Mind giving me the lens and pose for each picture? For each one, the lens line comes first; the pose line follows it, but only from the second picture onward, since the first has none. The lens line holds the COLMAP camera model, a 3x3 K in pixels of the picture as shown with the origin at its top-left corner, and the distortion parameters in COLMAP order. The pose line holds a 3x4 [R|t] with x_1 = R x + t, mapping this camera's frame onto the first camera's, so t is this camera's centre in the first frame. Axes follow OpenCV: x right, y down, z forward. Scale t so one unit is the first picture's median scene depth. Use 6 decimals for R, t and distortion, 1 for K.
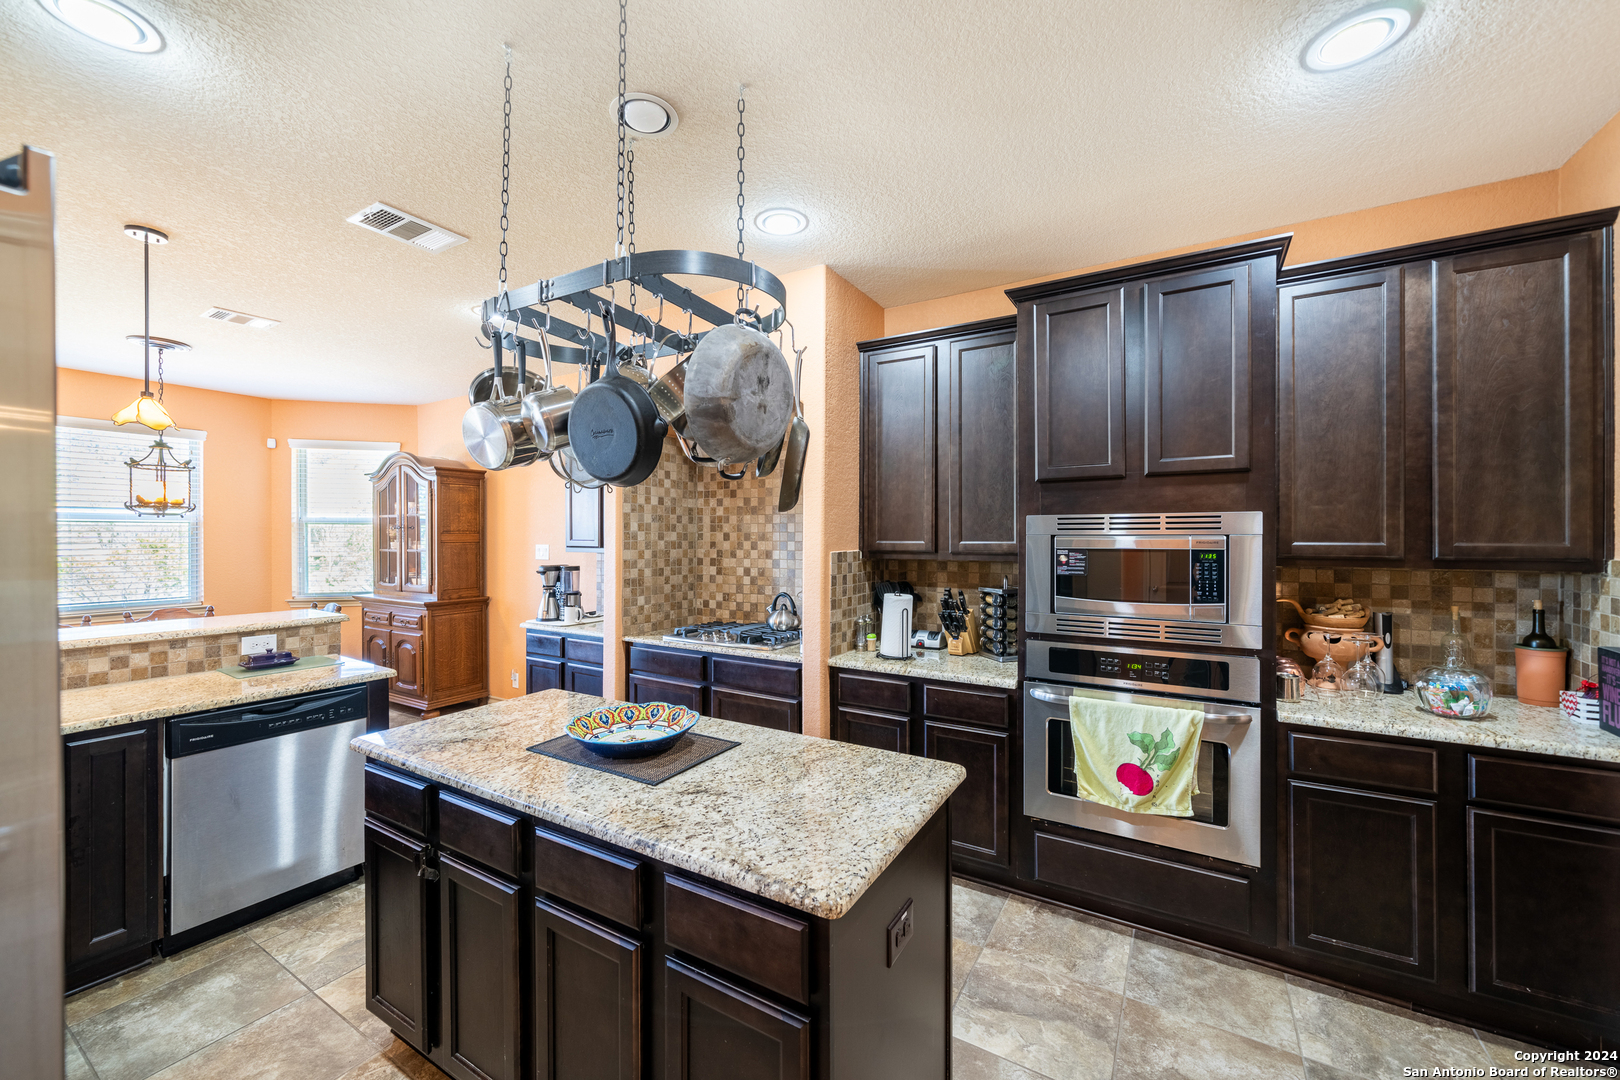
lens RADIAL K [[615.8, 0, 810.7], [0, 615.8, 537.7], [0, 0, 1]] dist [0.001363, 0.000100]
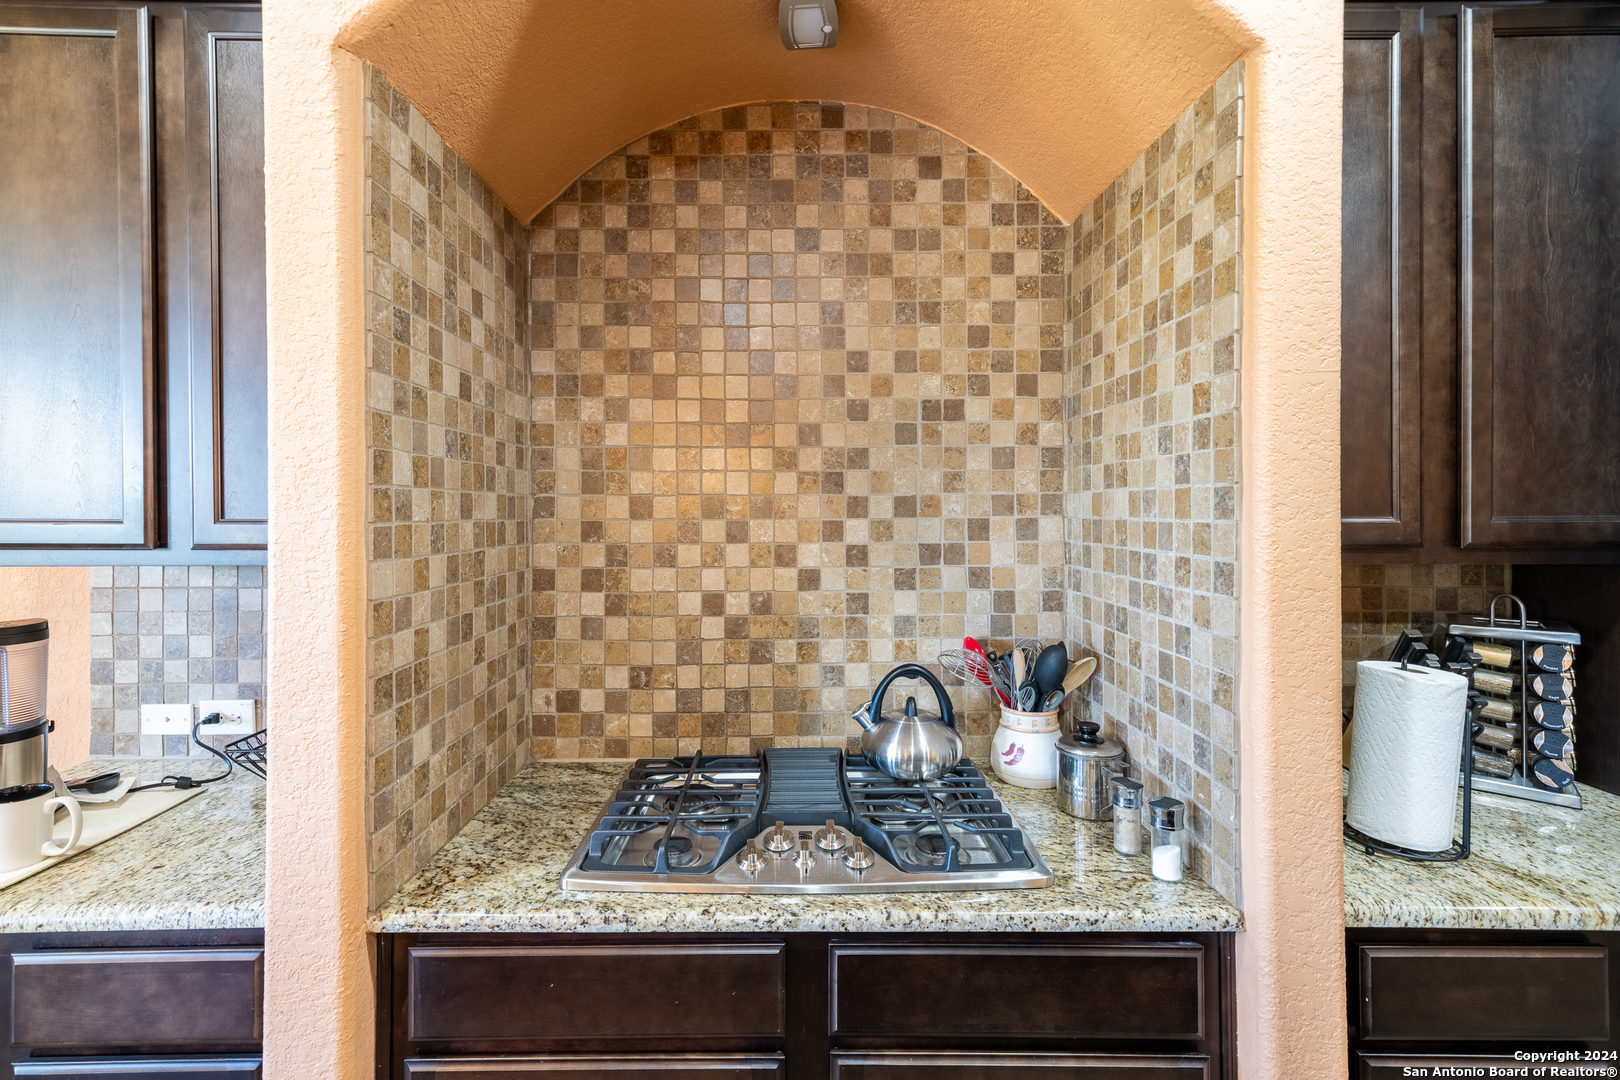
lens RADIAL K [[749.1, 0, 824.3], [0, 749.1, 513.6], [0, 0, 1]] dist [-0.012659, -0.001068]
pose [[0.861039, -0.006822, 0.508494, -0.270711], [0.003451, 0.999965, 0.007572, -0.000838], [-0.508528, -0.004765, 0.861032, 0.589599]]
